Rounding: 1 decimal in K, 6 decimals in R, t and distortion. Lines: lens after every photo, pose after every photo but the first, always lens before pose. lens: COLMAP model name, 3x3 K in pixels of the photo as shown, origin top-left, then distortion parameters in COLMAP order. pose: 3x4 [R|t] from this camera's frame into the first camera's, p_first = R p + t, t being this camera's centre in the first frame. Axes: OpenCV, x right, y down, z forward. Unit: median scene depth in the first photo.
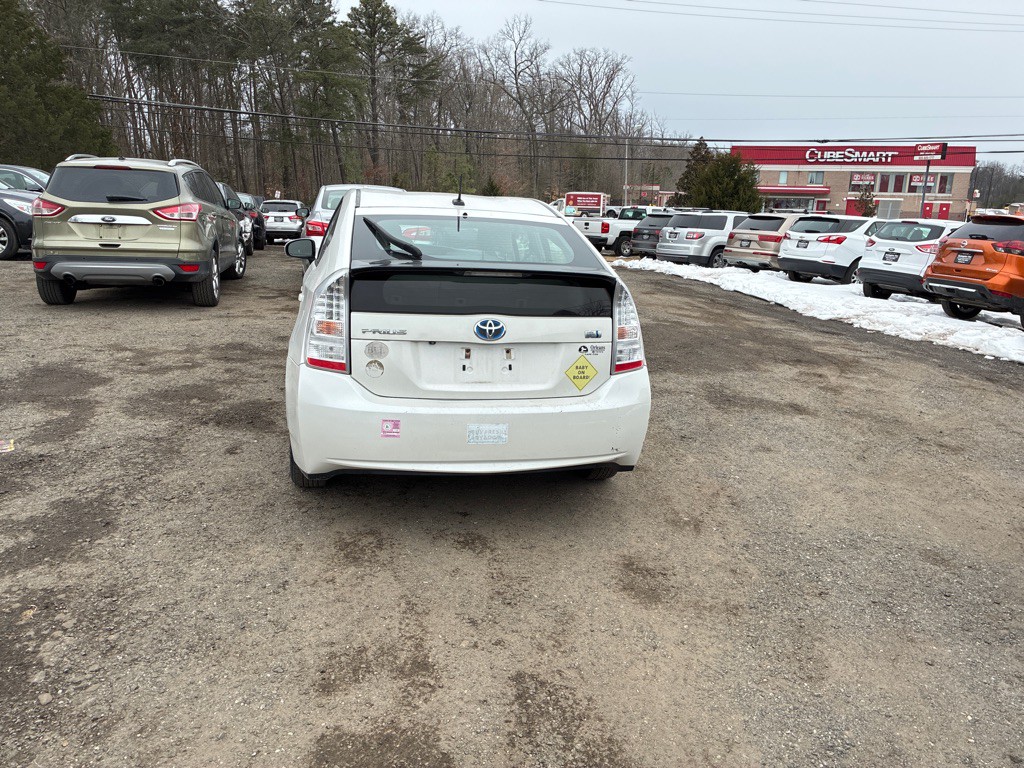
lens RADIAL K [[769.5, 0, 513.1], [0, 769.5, 372.9], [0, 0, 1]] dist [0.049189, -0.063172]
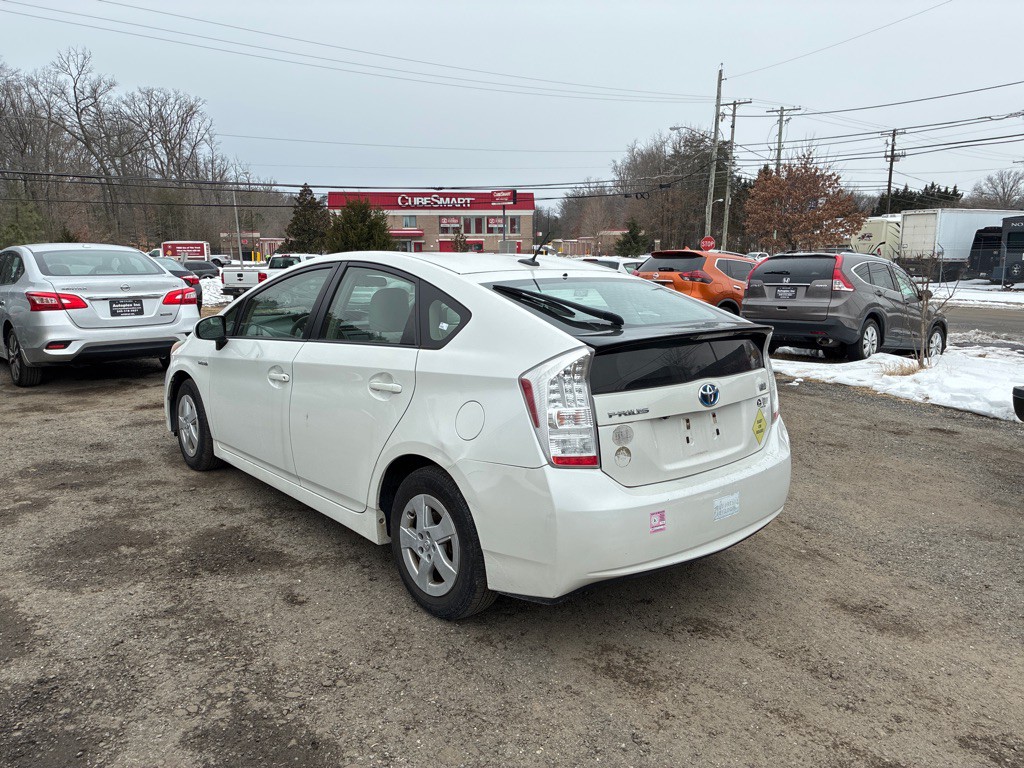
lens RADIAL K [[769.5, 0, 513.5], [0, 769.5, 377.4], [0, 0, 1]] dist [0.049189, -0.063172]
pose [[0.868167, -0.119172, 0.481752, -0.162179], [0.142966, 0.989644, -0.012830, -0.023497], [-0.475234, 0.080013, 0.876214, 0.068520]]
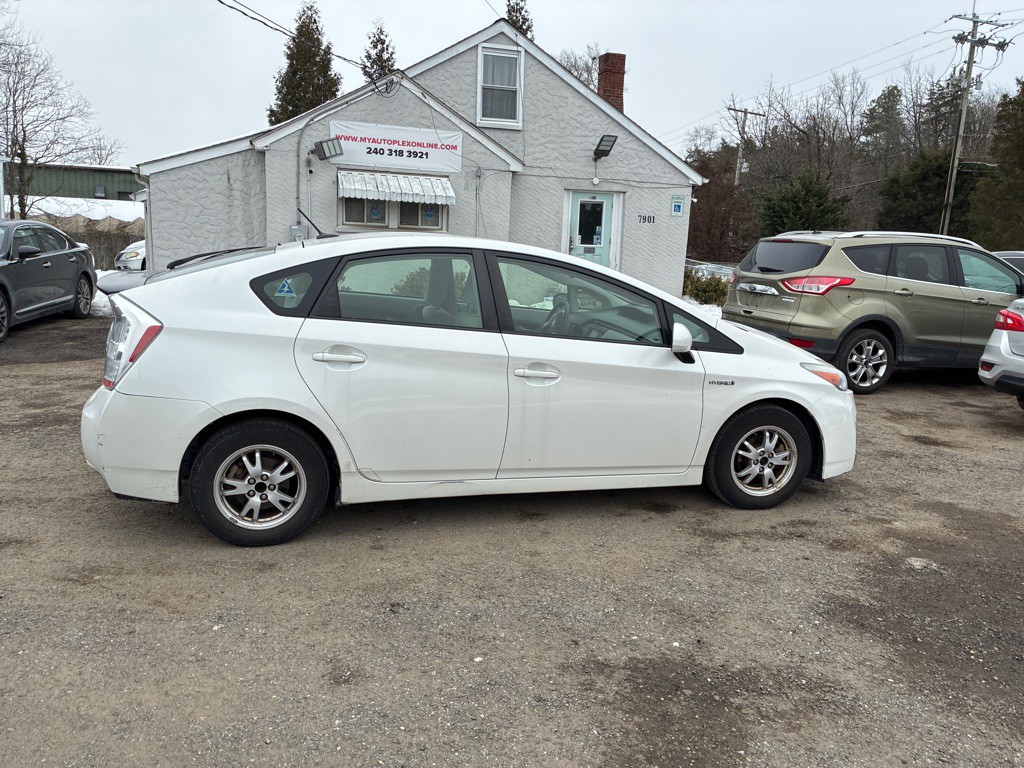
lens RADIAL K [[769.5, 0, 514.8], [0, 769.5, 378.0], [0, 0, 1]] dist [0.049189, -0.063172]
pose [[0.068535, 0.142280, -0.987451, 0.296526], [-0.269152, 0.955714, 0.119027, -0.069409], [0.960656, 0.257616, 0.103795, 0.356209]]
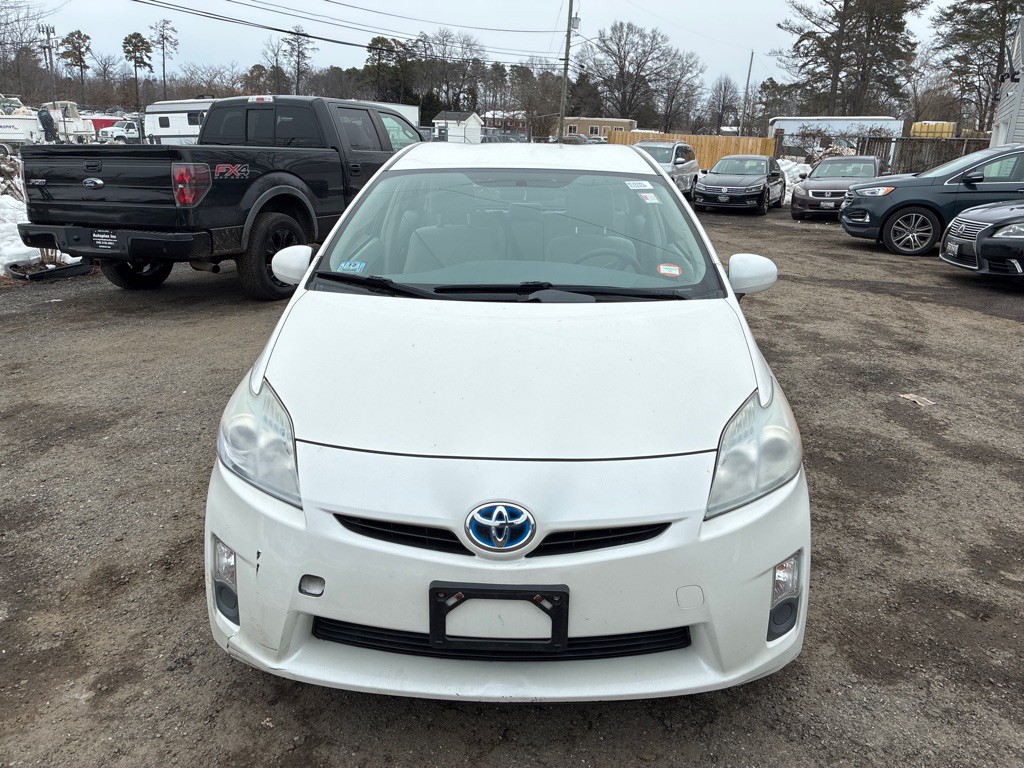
lens RADIAL K [[769.5, 0, 513.5], [0, 769.5, 376.3], [0, 0, 1]] dist [0.049189, -0.063172]
pose [[-0.968536, -0.136255, 0.208261, -0.098080], [-0.009911, 0.857268, 0.514776, -0.153313], [-0.248676, 0.496515, -0.831645, 0.626106]]
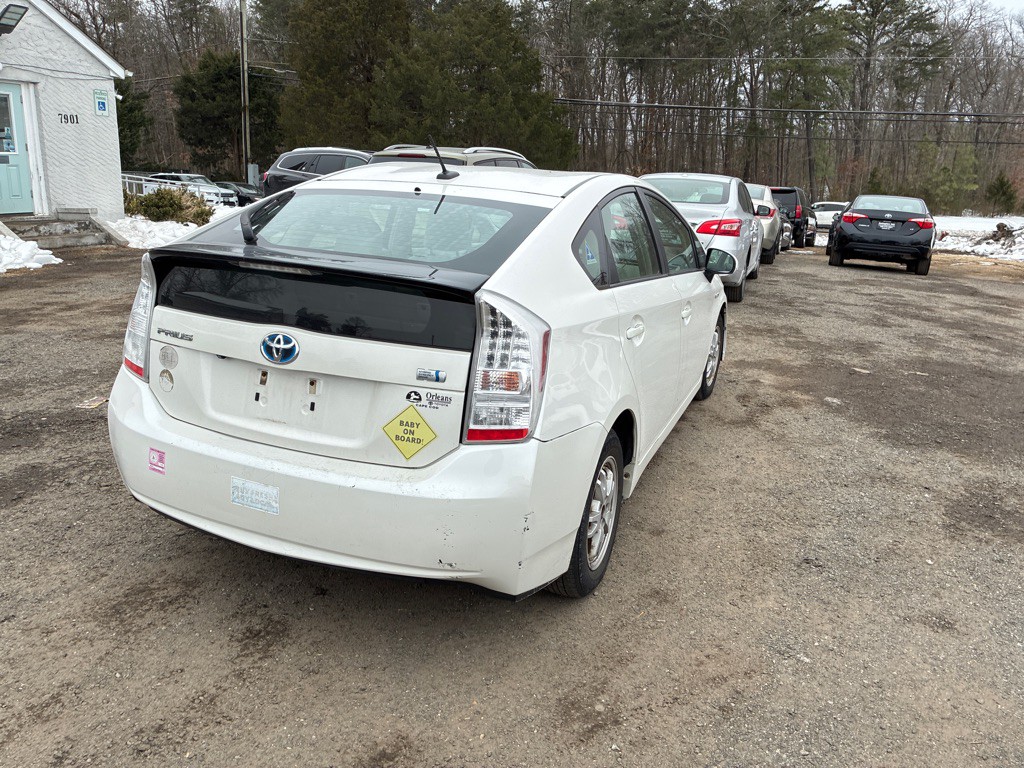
lens RADIAL K [[769.5, 0, 512.4], [0, 769.5, 376.2], [0, 0, 1]] dist [0.049189, -0.063172]
pose [[0.825461, 0.138638, -0.547169, 0.124949], [-0.135132, 0.989717, 0.046908, -0.021824], [0.548046, 0.035219, 0.835707, 0.126218]]
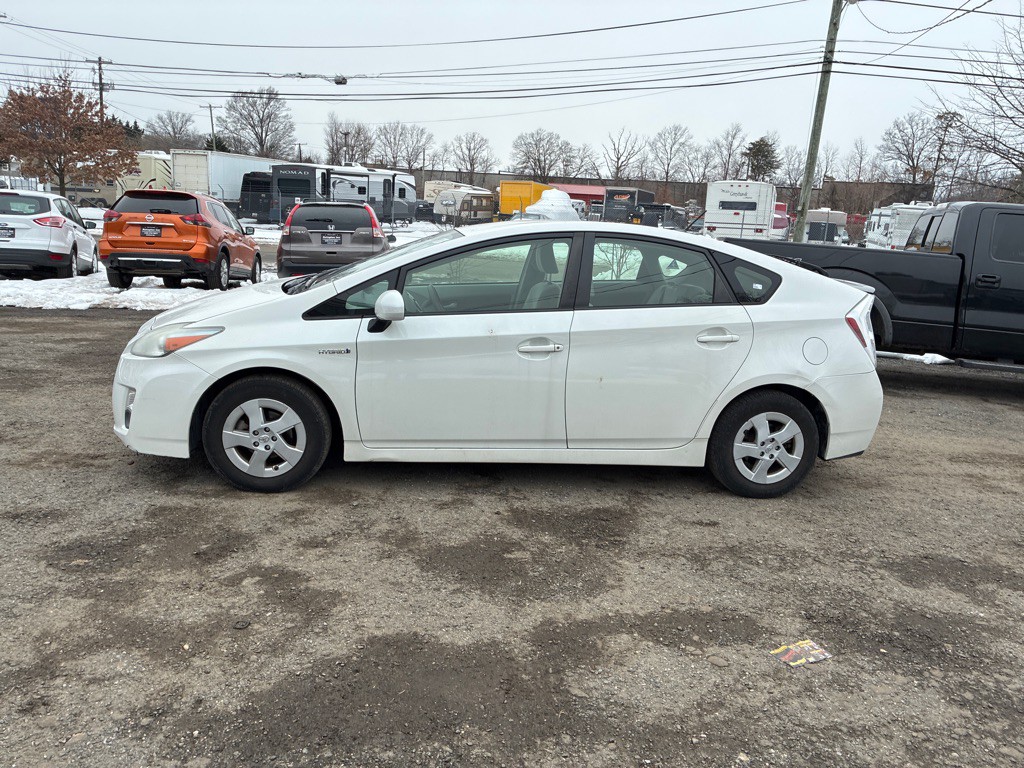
lens RADIAL K [[769.5, 0, 513.2], [0, 769.5, 375.9], [0, 0, 1]] dist [0.049189, -0.063172]
pose [[0.083227, -0.250539, 0.964522, -0.380929], [0.175527, 0.956434, 0.233292, -0.099423], [-0.980950, 0.149883, 0.123578, 0.341558]]
